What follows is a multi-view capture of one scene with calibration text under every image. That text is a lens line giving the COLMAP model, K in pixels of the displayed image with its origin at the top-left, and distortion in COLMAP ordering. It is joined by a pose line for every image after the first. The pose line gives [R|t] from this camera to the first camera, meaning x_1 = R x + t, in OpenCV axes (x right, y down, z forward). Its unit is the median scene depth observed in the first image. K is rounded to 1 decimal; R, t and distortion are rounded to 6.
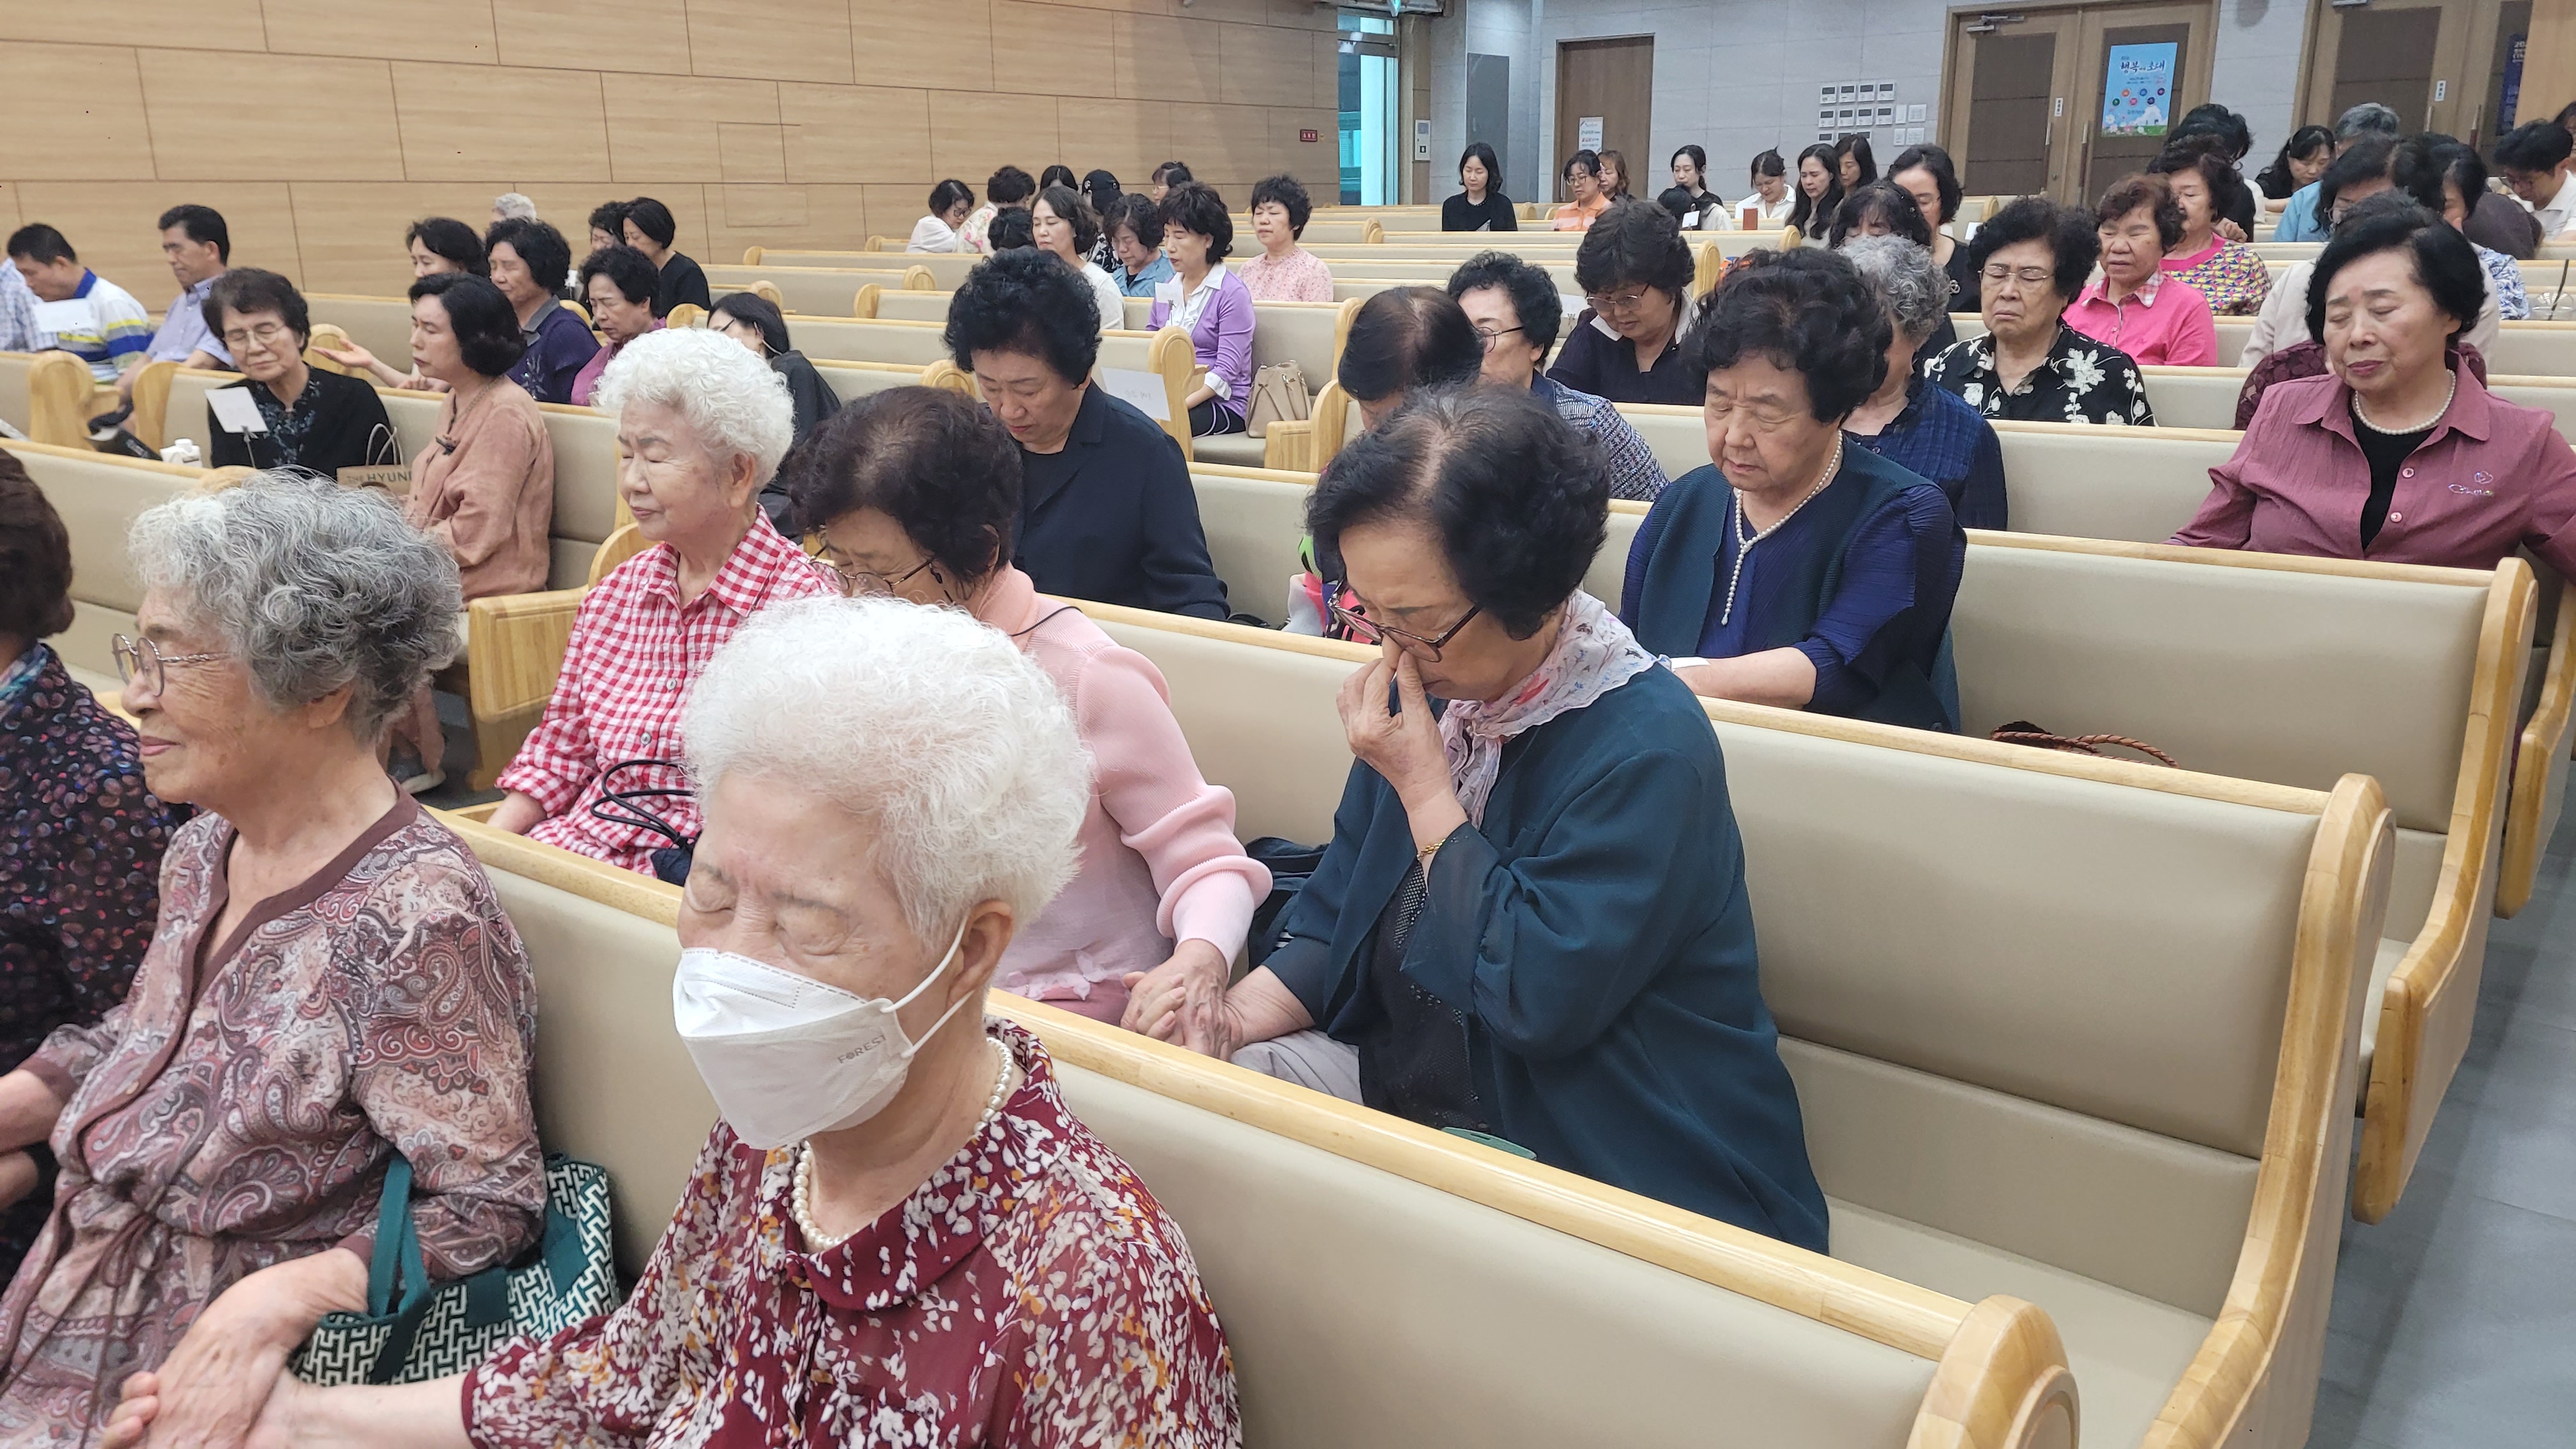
lens RADIAL K [[1918.7, 0, 1288.0], [0, 1918.7, 724.5], [0, 0, 1]] dist [0.070213, -0.041767]
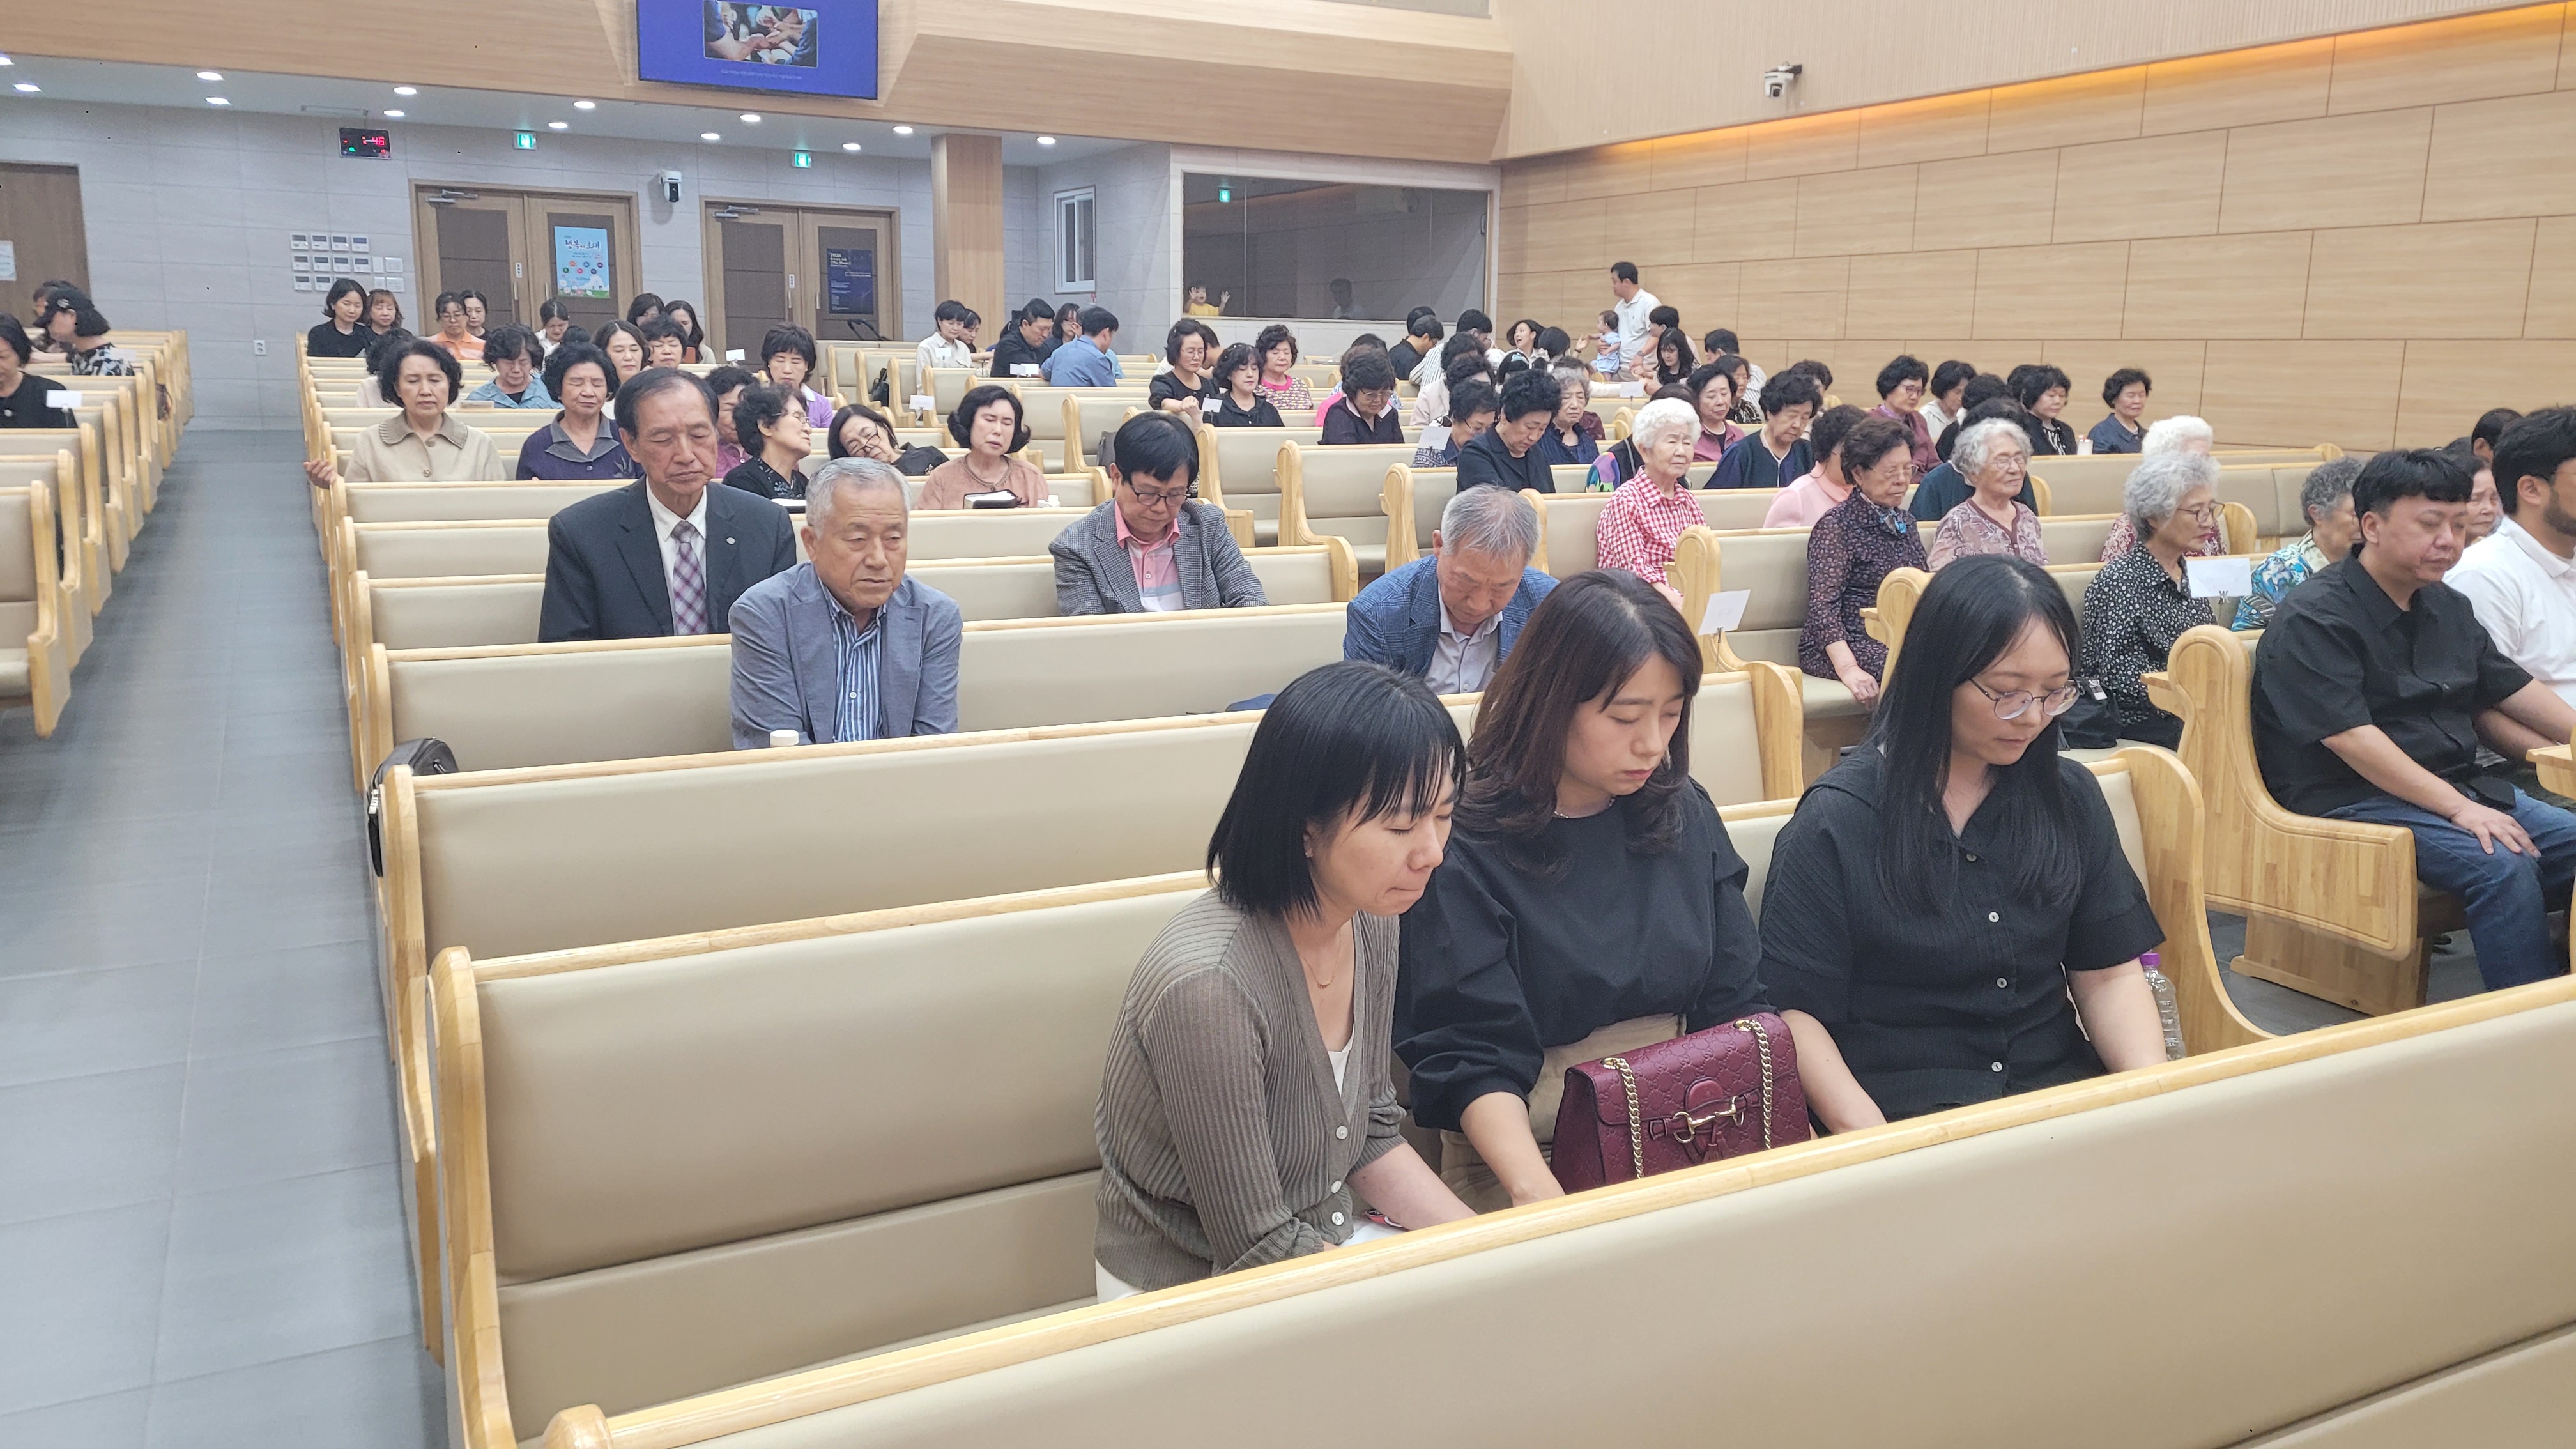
lens RADIAL K [[1903.6, 0, 1325.0], [0, 1903.6, 687.0], [0, 0, 1]] dist [0.075768, -0.077633]
pose [[0.422890, -0.137261, 0.895725, -0.660049], [0.216406, 0.975159, 0.047264, -0.010101], [-0.879962, 0.173853, 0.442089, 0.077257]]
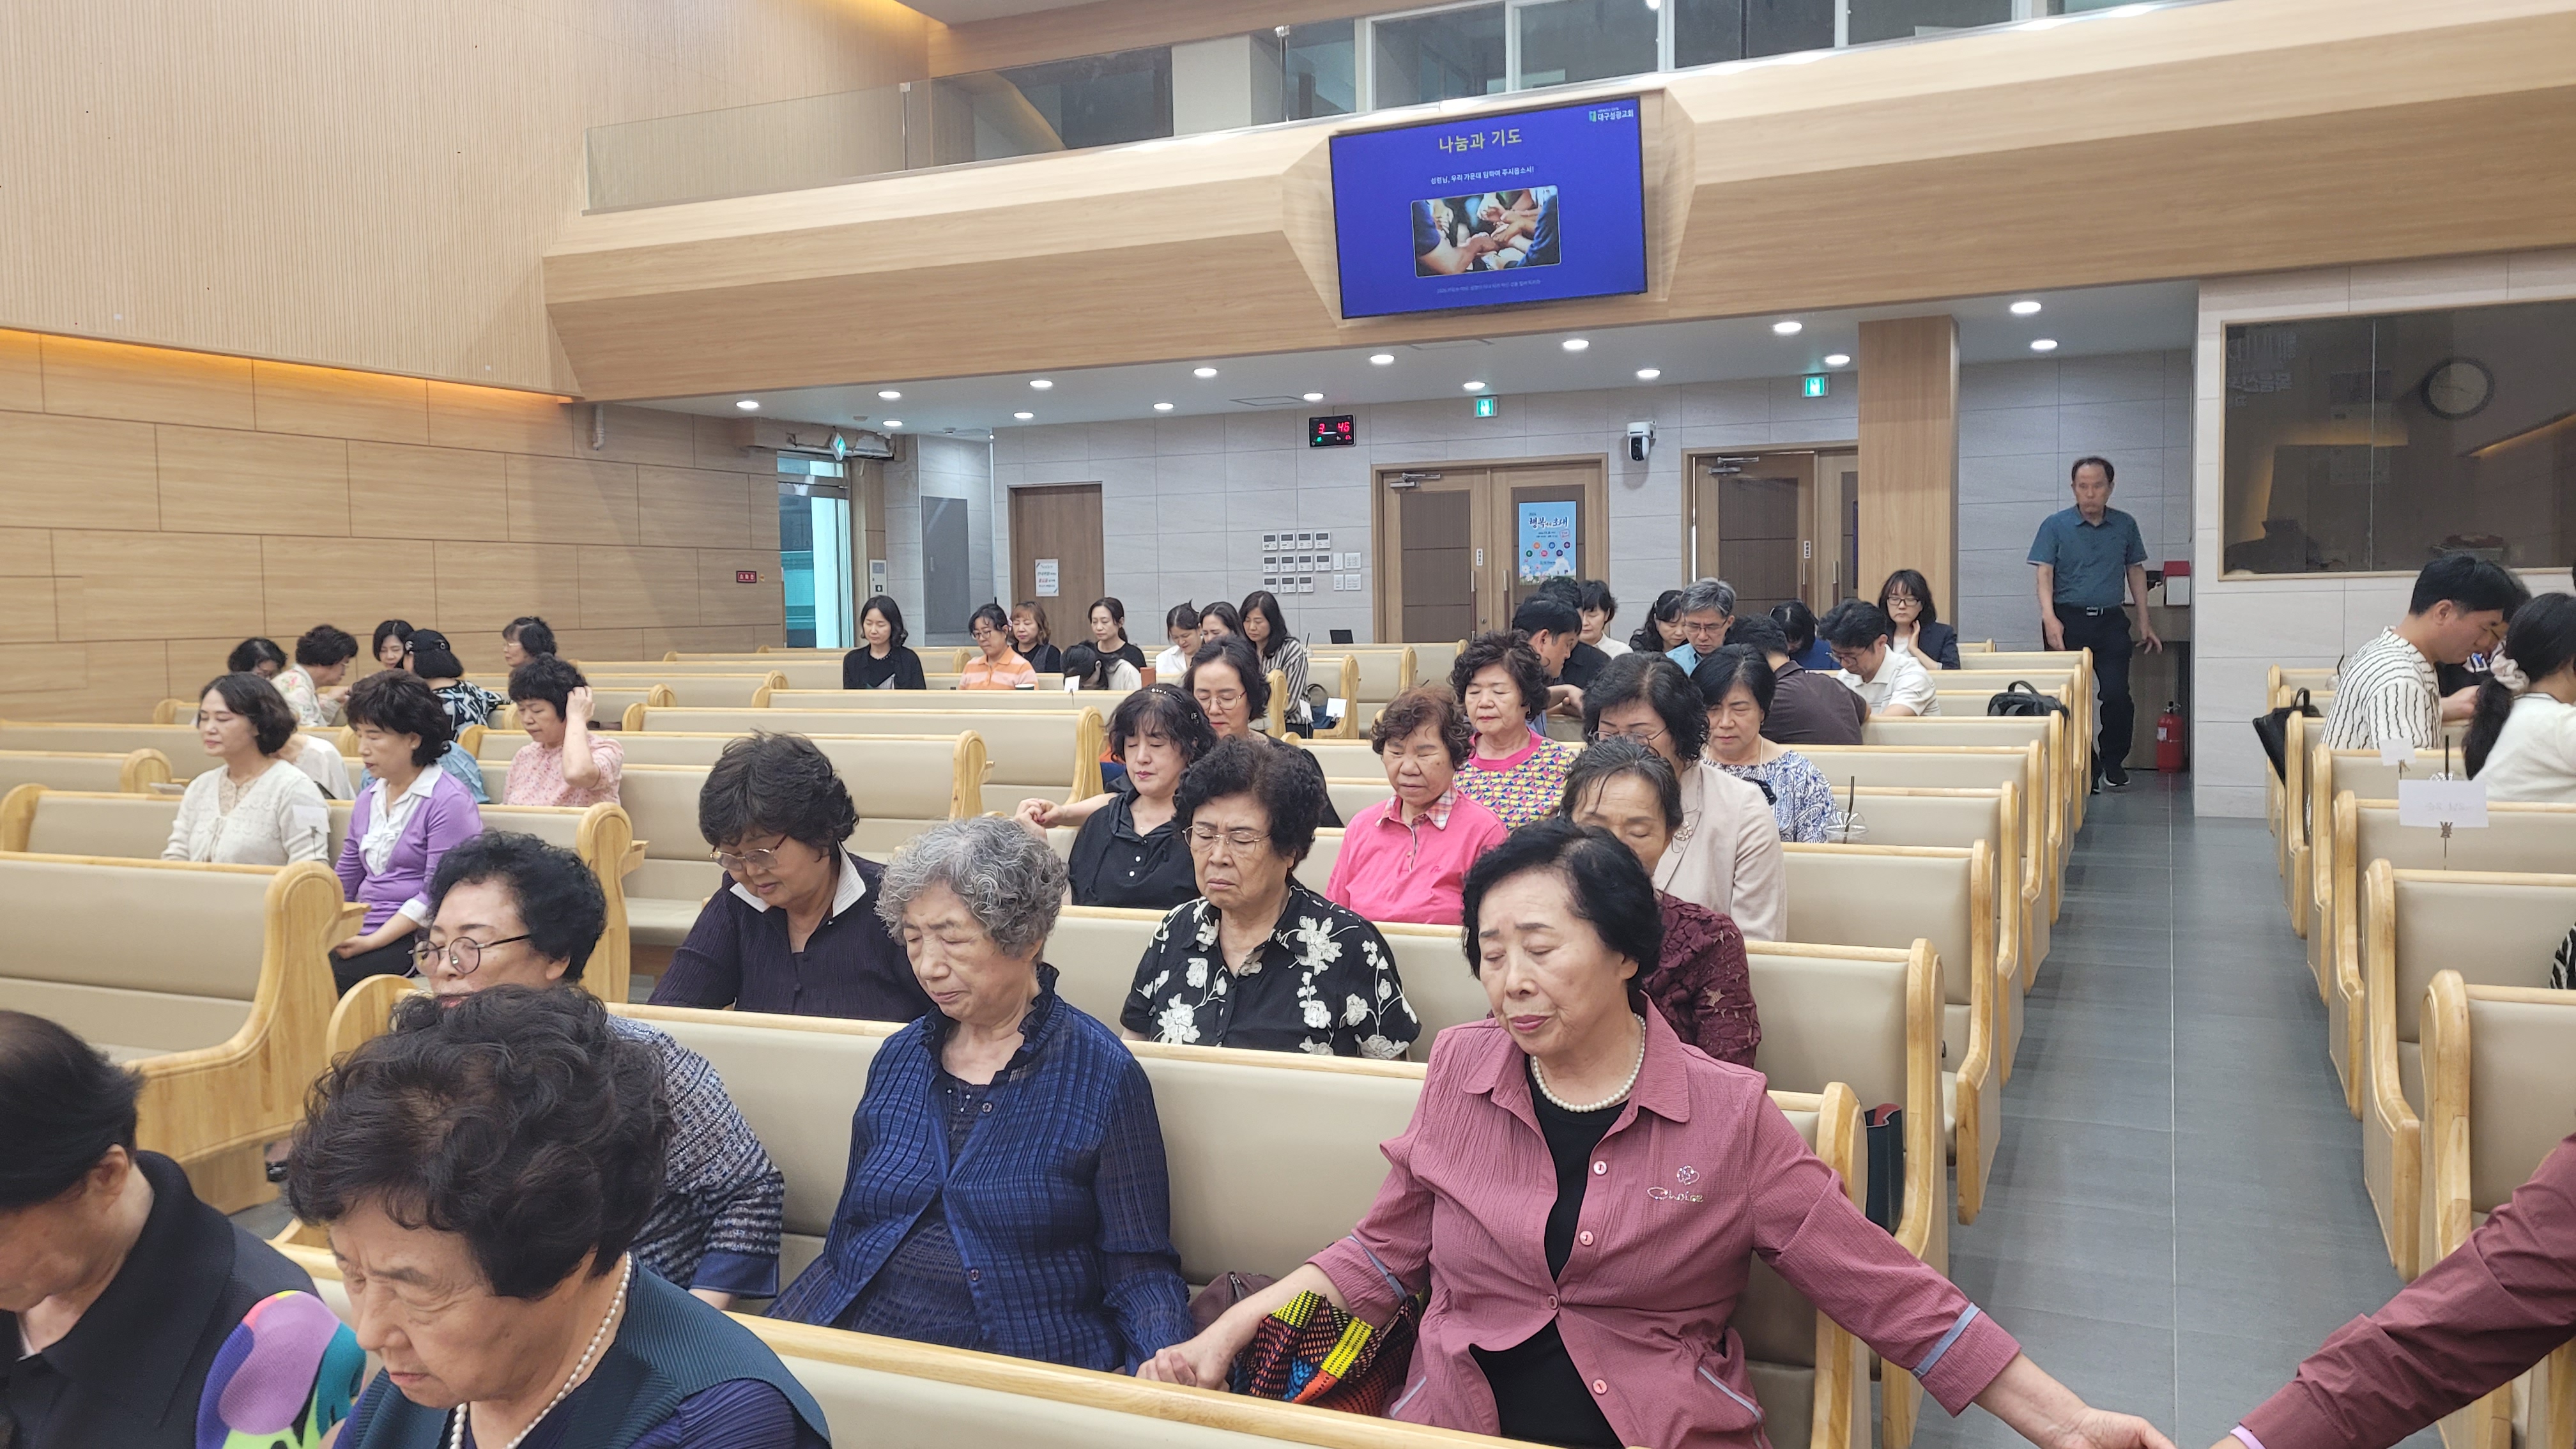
lens RADIAL K [[1915.1, 0, 1281.4], [0, 1915.1, 695.6], [0, 0, 1]] dist [0.074367, -0.061423]
pose [[0.974828, -0.016117, 0.222376, 0.080506], [0.064766, 0.974846, -0.213261, -0.041828], [-0.213346, 0.222295, 0.951351, 0.080119]]
